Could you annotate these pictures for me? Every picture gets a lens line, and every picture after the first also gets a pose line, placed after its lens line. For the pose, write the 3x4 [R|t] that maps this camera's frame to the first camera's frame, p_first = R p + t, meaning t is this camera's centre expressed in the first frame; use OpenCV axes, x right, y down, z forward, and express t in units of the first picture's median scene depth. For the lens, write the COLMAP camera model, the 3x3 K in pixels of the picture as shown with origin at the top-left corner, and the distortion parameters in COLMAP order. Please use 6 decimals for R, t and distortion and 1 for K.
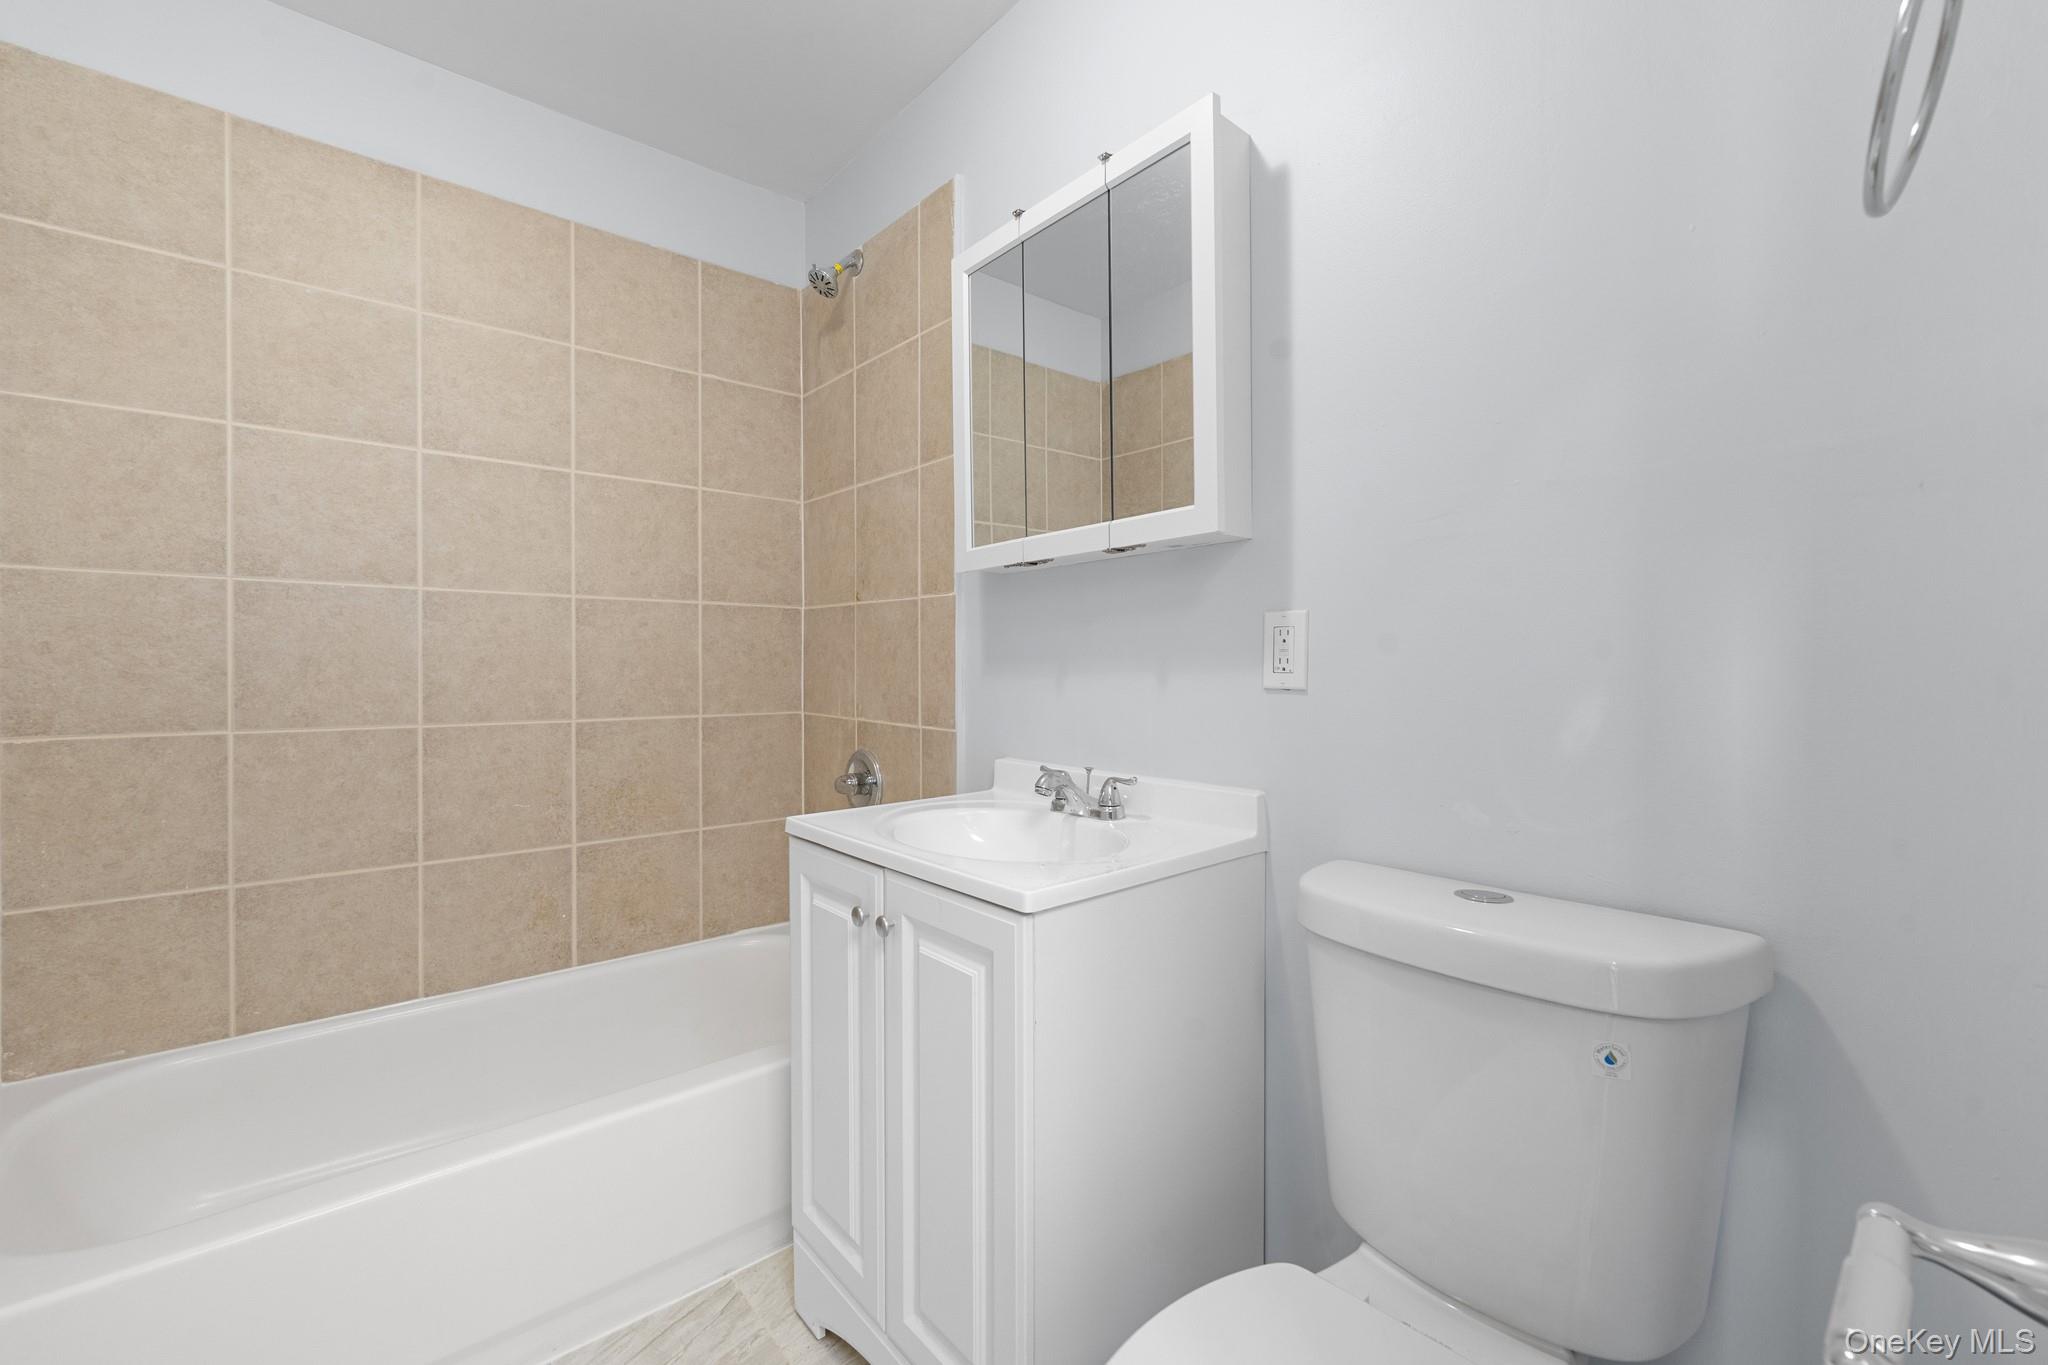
lens RADIAL K [[828.8, 0, 1027.1], [0, 828.8, 674.3], [0, 0, 1]] dist [-0.000726, -0.000169]
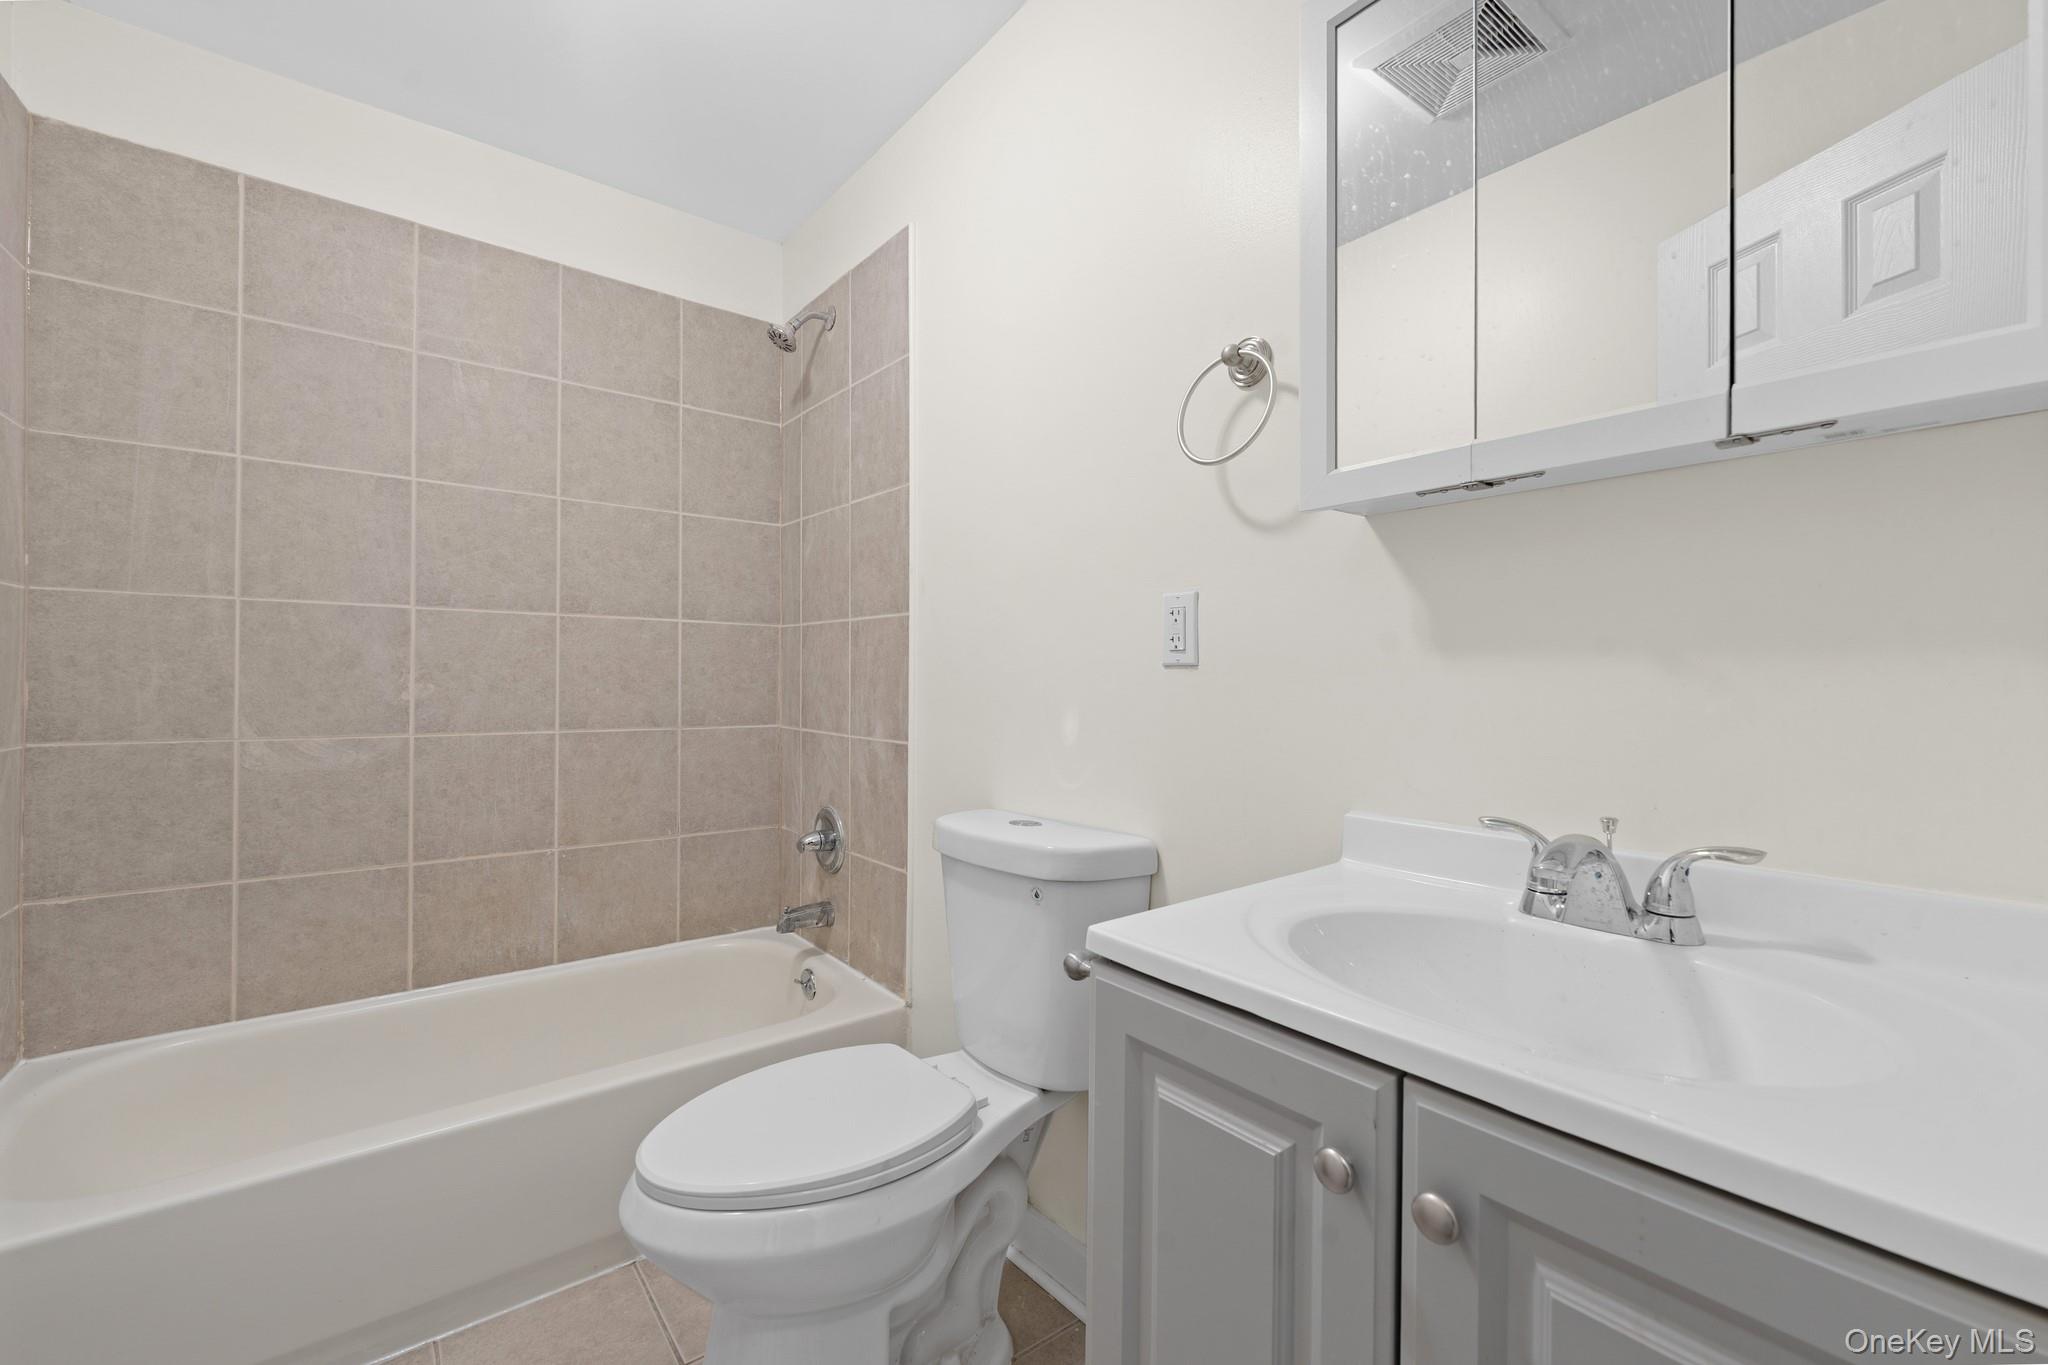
lens RADIAL K [[736.9, 0, 1024.0], [0, 736.9, 682.5], [0, 0, 1]] dist [0.000240, 0.000116]
pose [[0.995613, 0.004399, -0.093461, 0.159279], [-0.005475, 0.999922, -0.011256, -0.000300], [0.093404, 0.011718, 0.995559, 0.134335]]
